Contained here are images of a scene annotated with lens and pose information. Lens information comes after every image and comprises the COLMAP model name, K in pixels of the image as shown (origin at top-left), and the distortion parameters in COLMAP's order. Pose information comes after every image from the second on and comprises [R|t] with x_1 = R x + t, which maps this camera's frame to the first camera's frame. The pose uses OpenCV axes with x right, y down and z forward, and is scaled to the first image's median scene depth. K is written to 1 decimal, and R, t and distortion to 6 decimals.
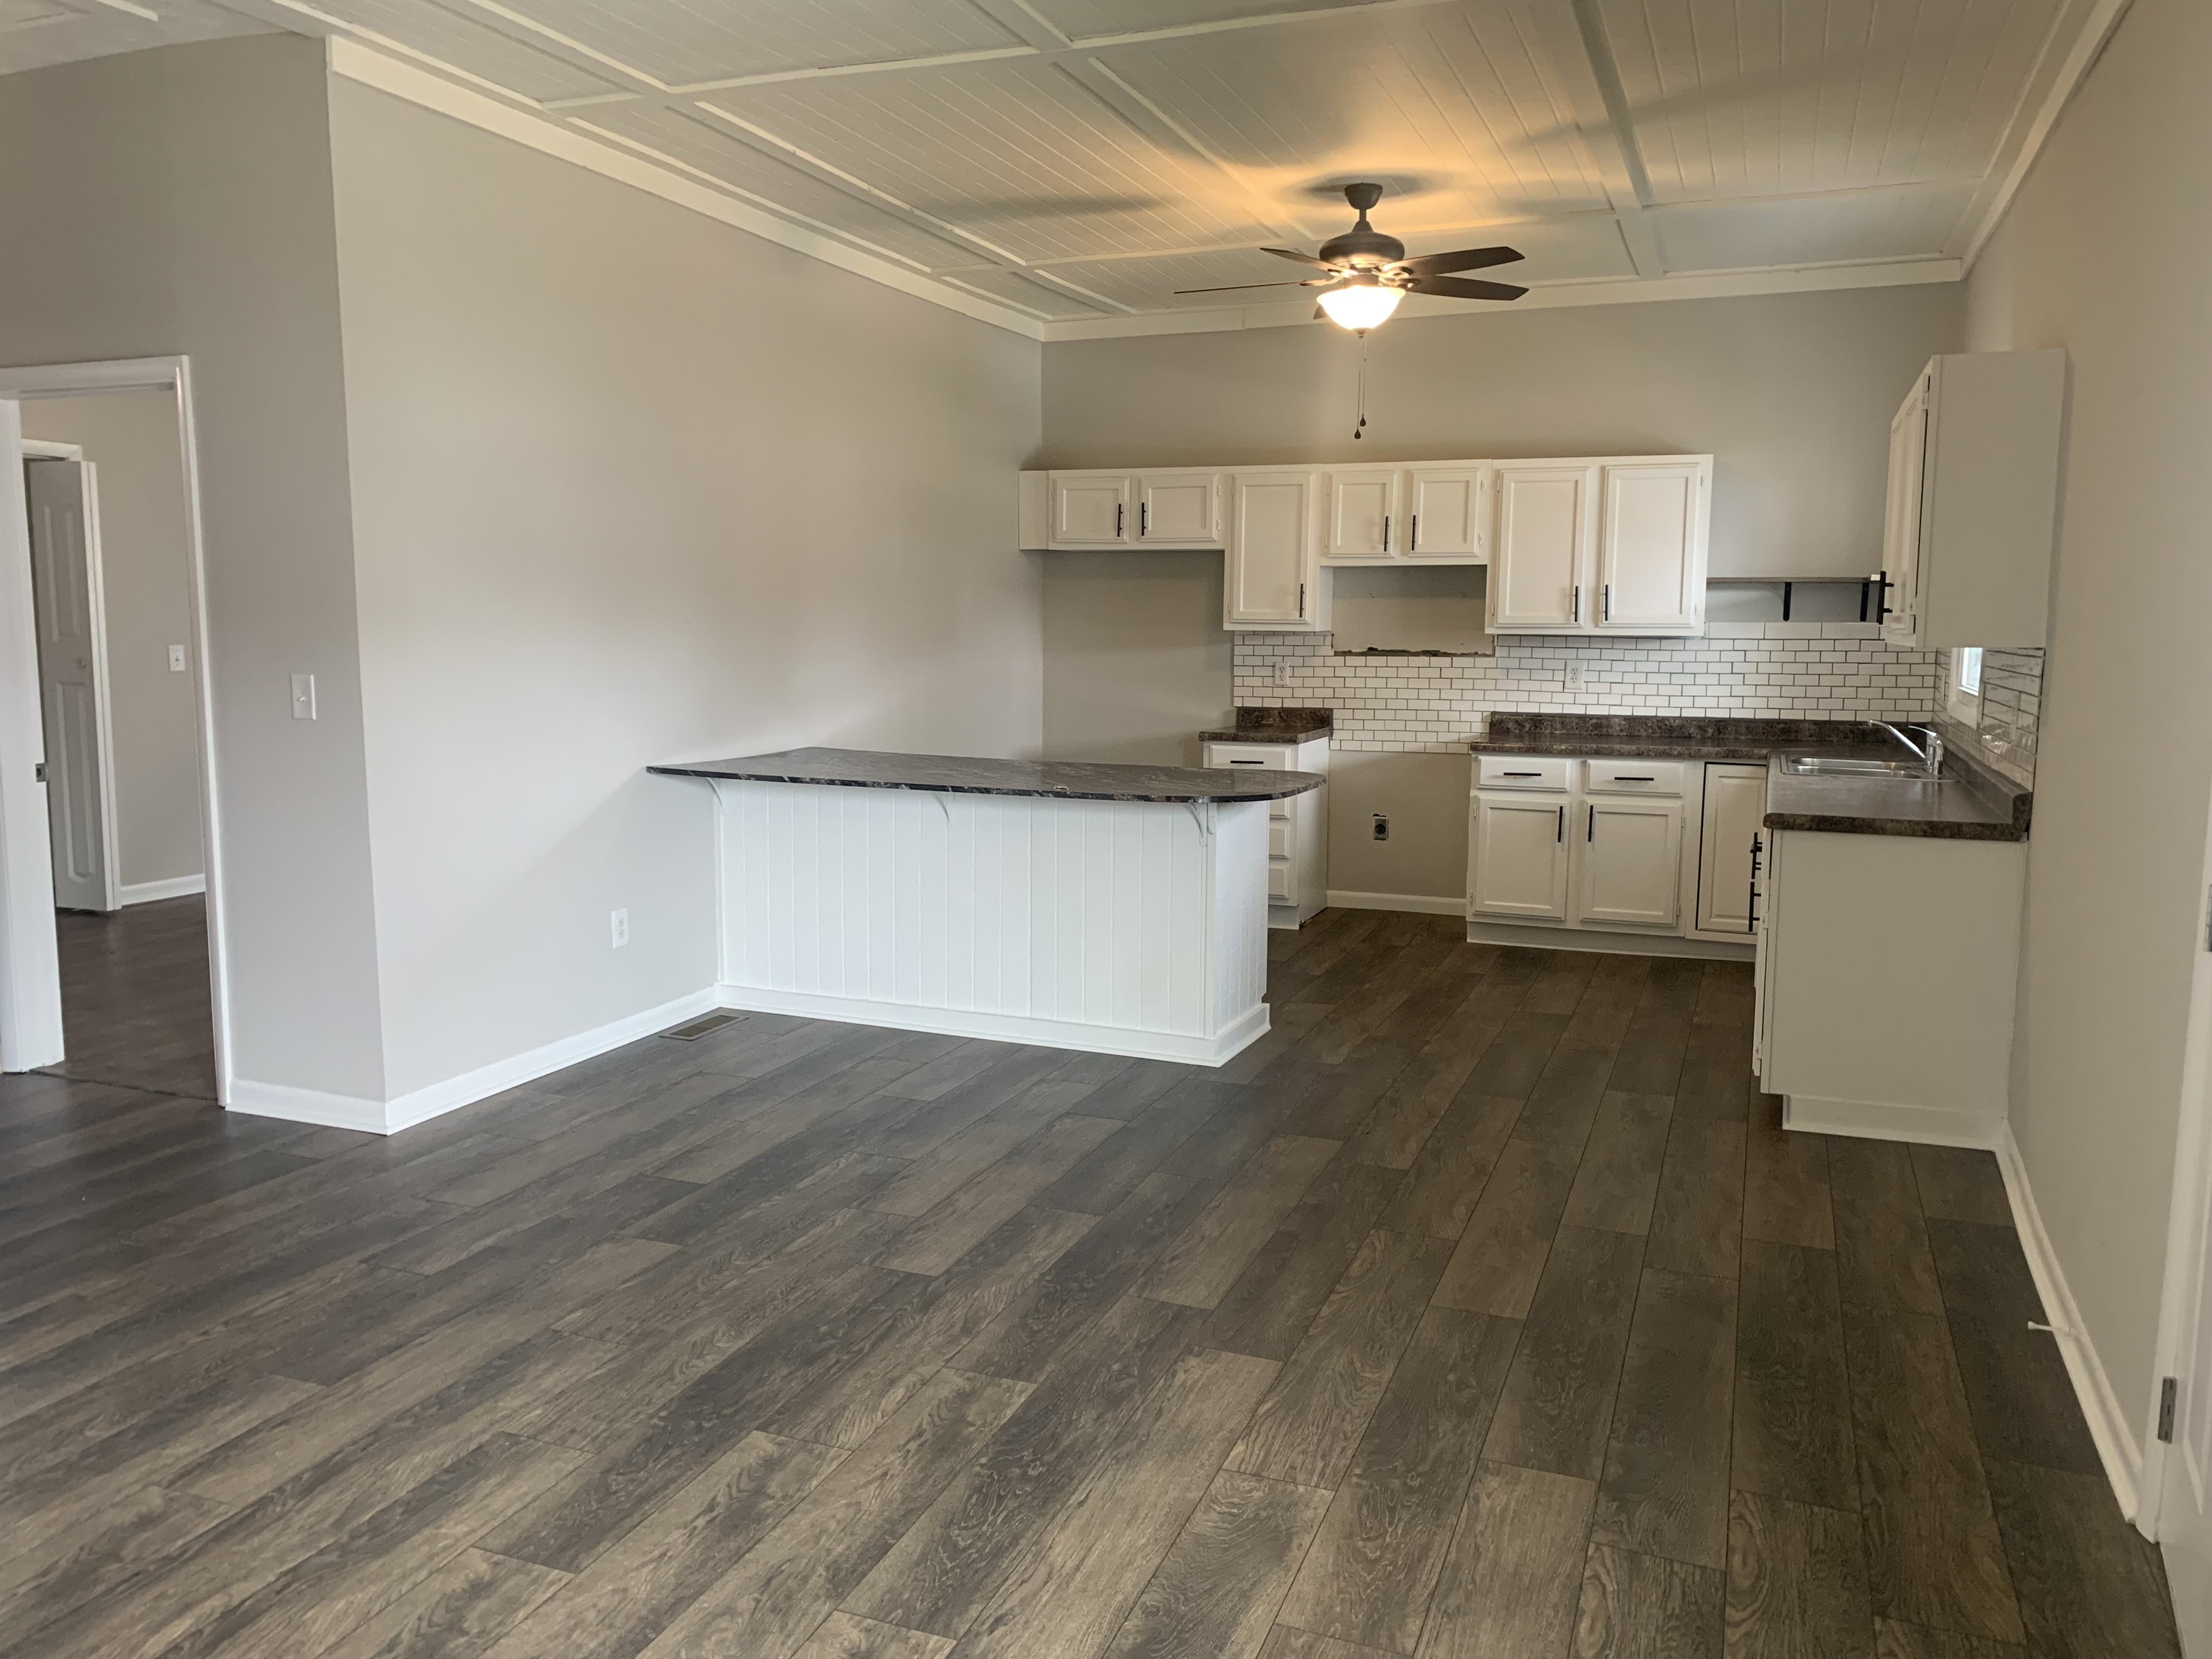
lens RADIAL K [[1697.4, 0, 1103.4], [0, 1697.4, 832.5], [0, 0, 1]] dist [0.015635, -0.018640]
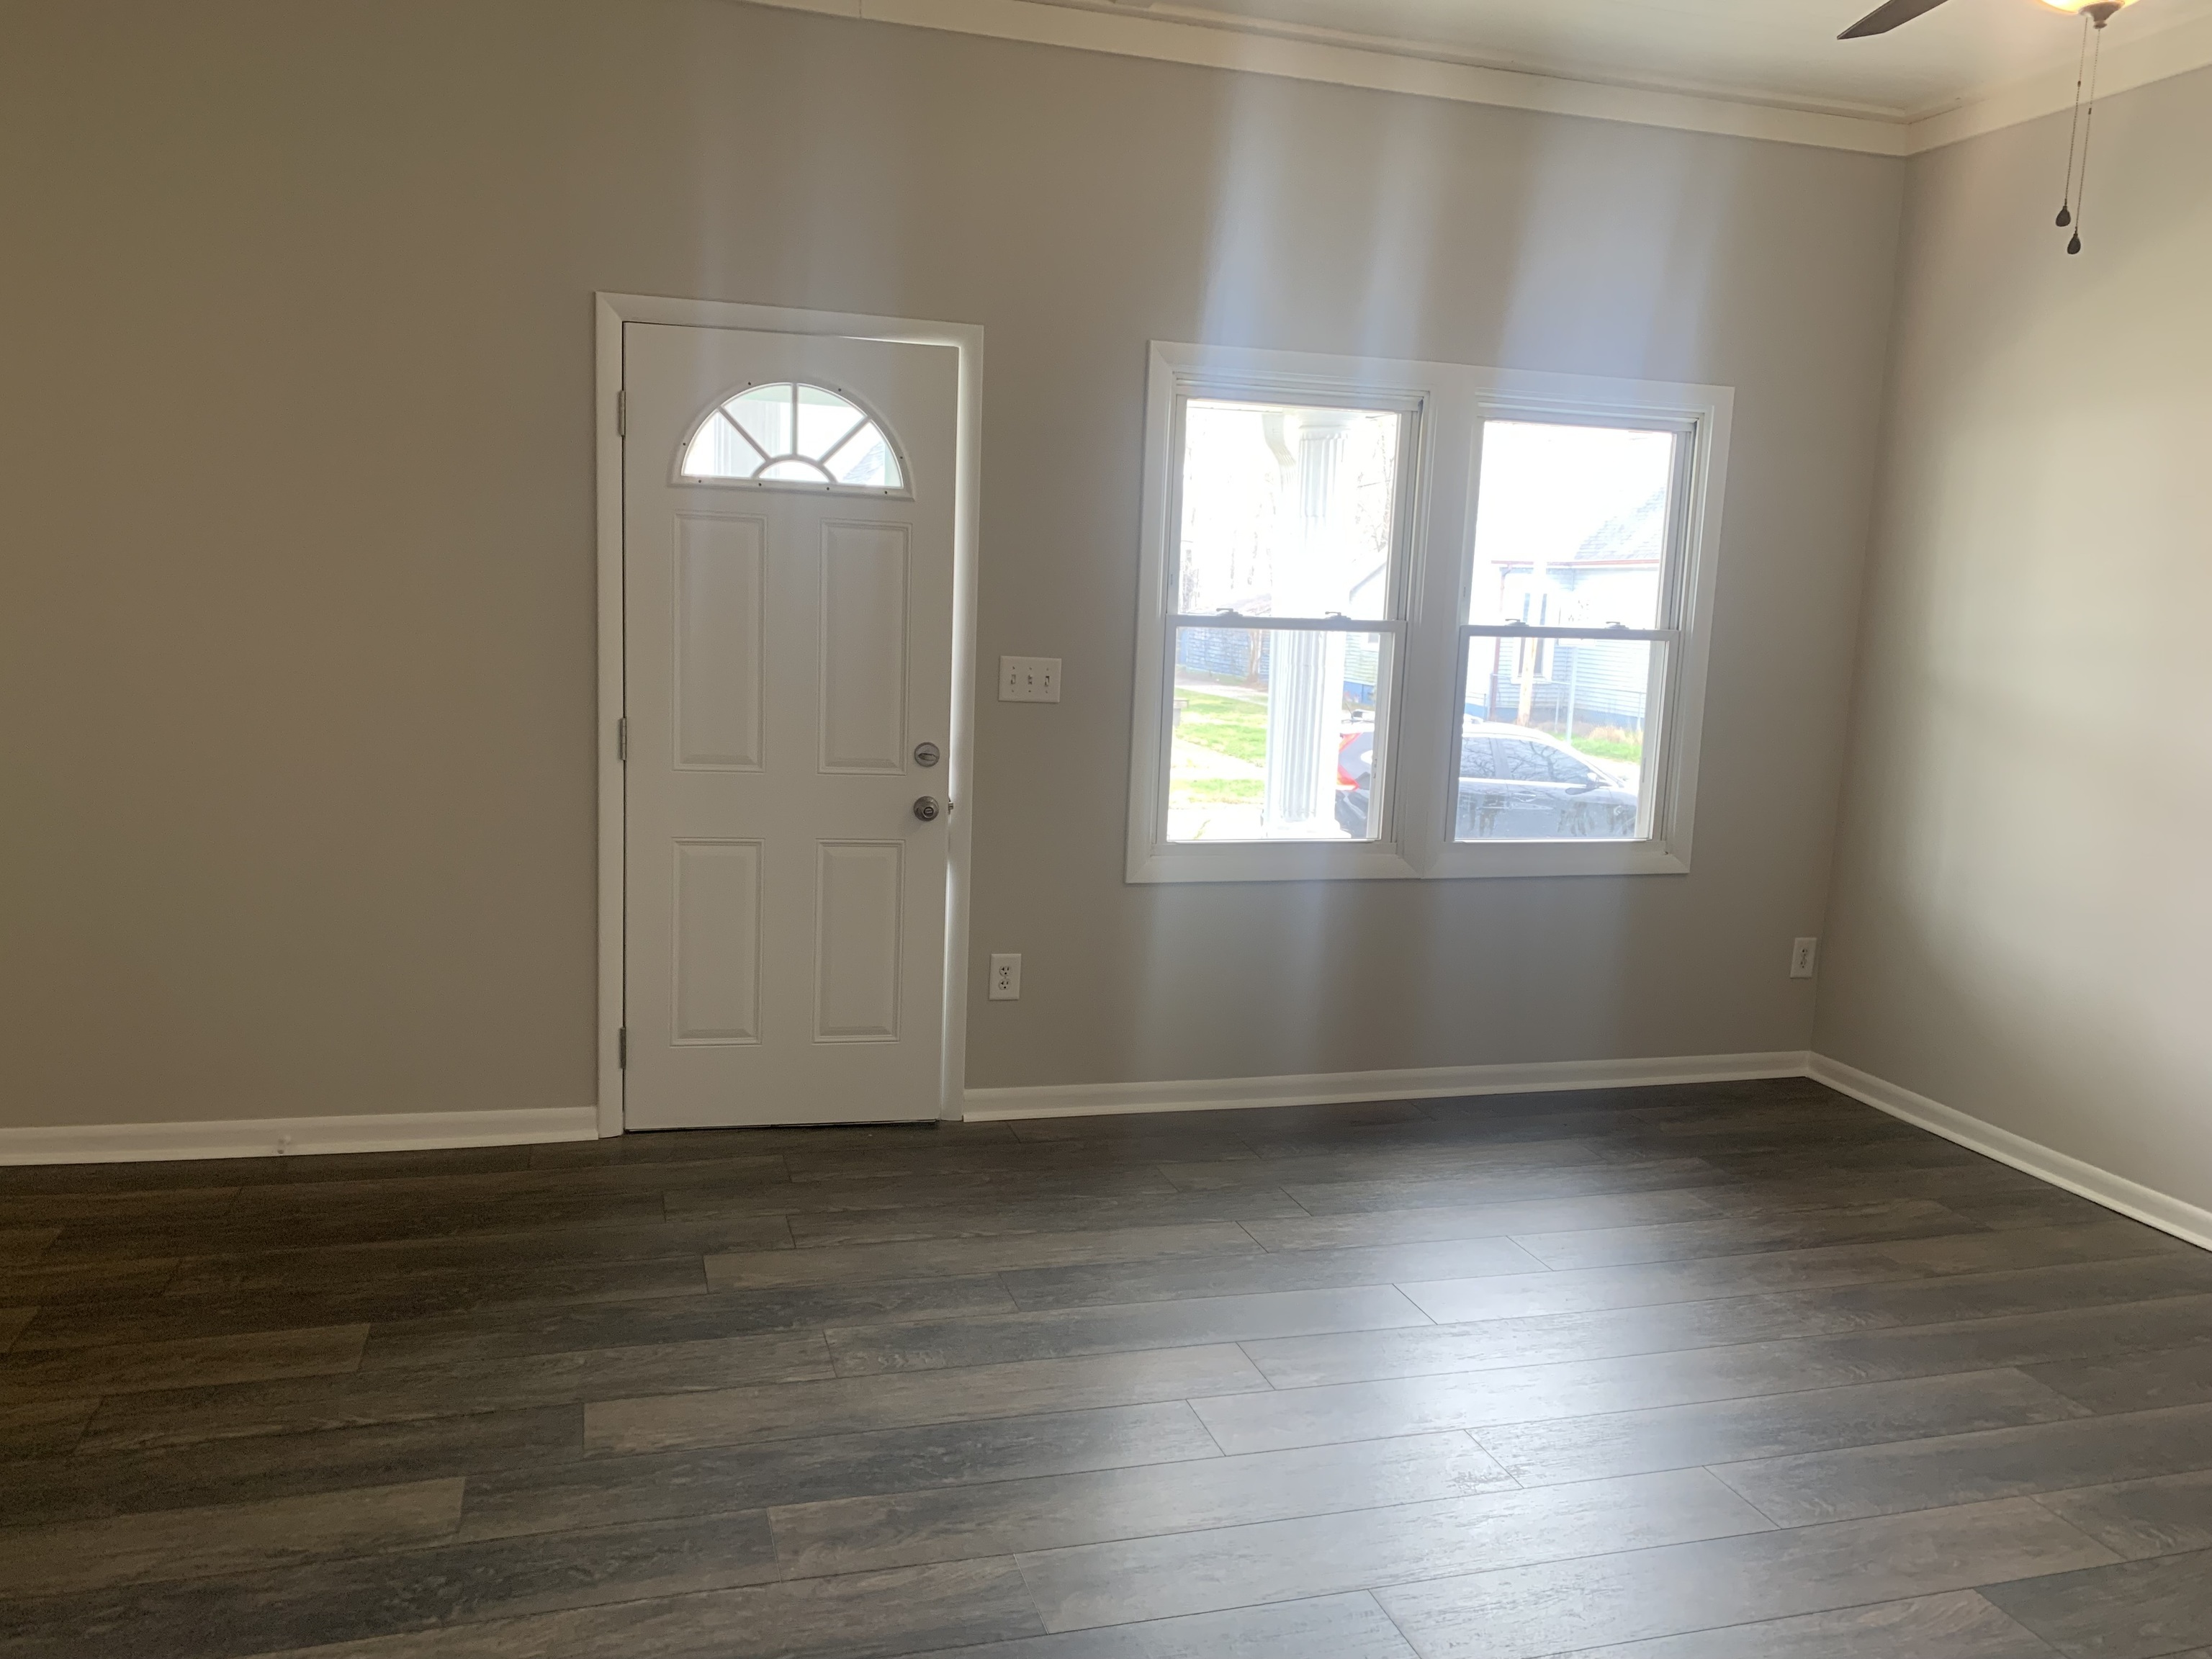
lens RADIAL K [[1697.4, 0, 1104.3], [0, 1697.4, 821.8], [0, 0, 1]] dist [0.015635, -0.018640]
pose [[-0.618565, -0.149147, 0.771449, -0.739016], [0.053727, 0.971492, 0.230902, -0.185500], [-0.783895, 0.184276, -0.592917, 1.317203]]
